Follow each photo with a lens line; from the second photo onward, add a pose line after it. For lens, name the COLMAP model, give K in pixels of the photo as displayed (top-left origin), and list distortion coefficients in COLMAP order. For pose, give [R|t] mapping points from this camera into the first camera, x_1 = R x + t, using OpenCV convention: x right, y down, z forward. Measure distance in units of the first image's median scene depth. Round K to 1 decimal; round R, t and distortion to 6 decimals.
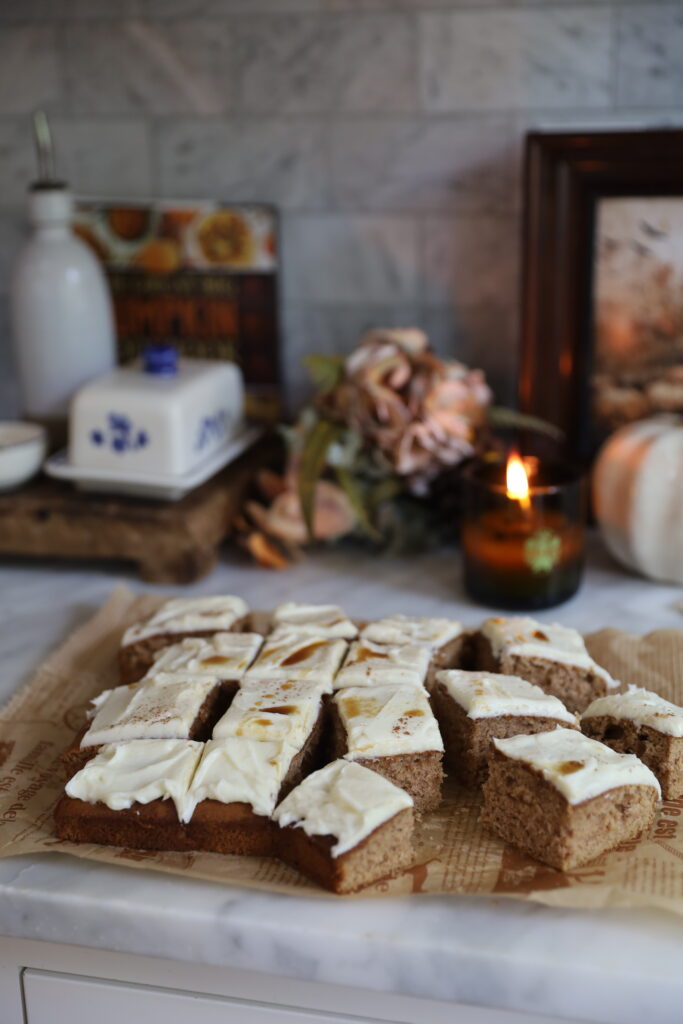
lens RADIAL K [[1298.9, 0, 341.5], [0, 1298.9, 512.0], [0, 0, 1]] dist [0.012683, -0.021878]
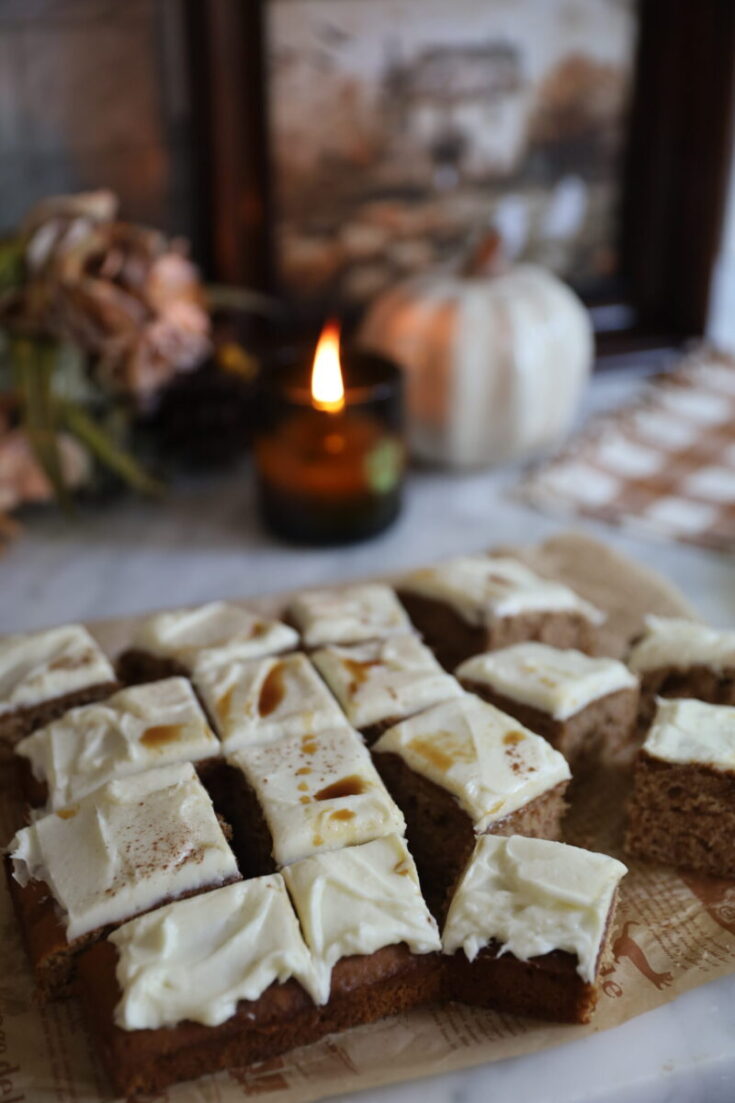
lens RADIAL K [[1399.1, 0, 367.5], [0, 1399.1, 551.5], [0, 0, 1]] dist [0.012683, -0.021878]
pose [[0.854337, -0.225595, 0.468205, -0.361926], [0.156696, 0.970767, 0.181820, -0.103471], [-0.495535, -0.081969, 0.864711, 0.372493]]
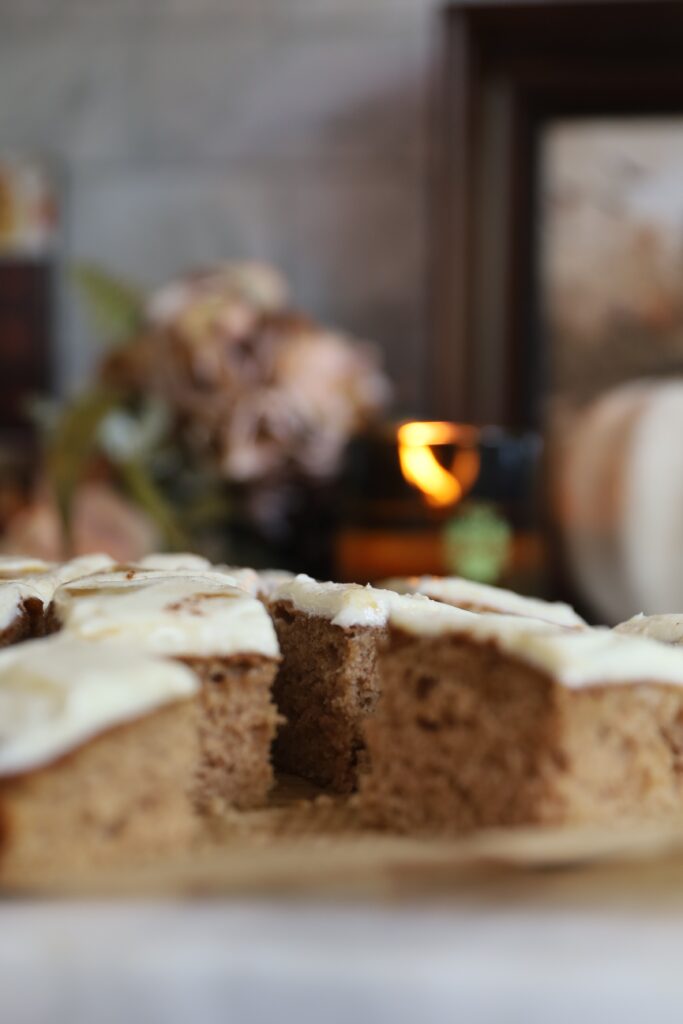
lens RADIAL K [[1669.3, 0, 390.3], [0, 1669.3, 512.4], [0, 0, 1]] dist [0.005540, 0.012282]
pose [[0.993593, 0.028508, 0.109359, 0.051907], [0.001355, 0.964586, -0.263763, 0.286213], [-0.113005, 0.262222, 0.958368, 0.419852]]
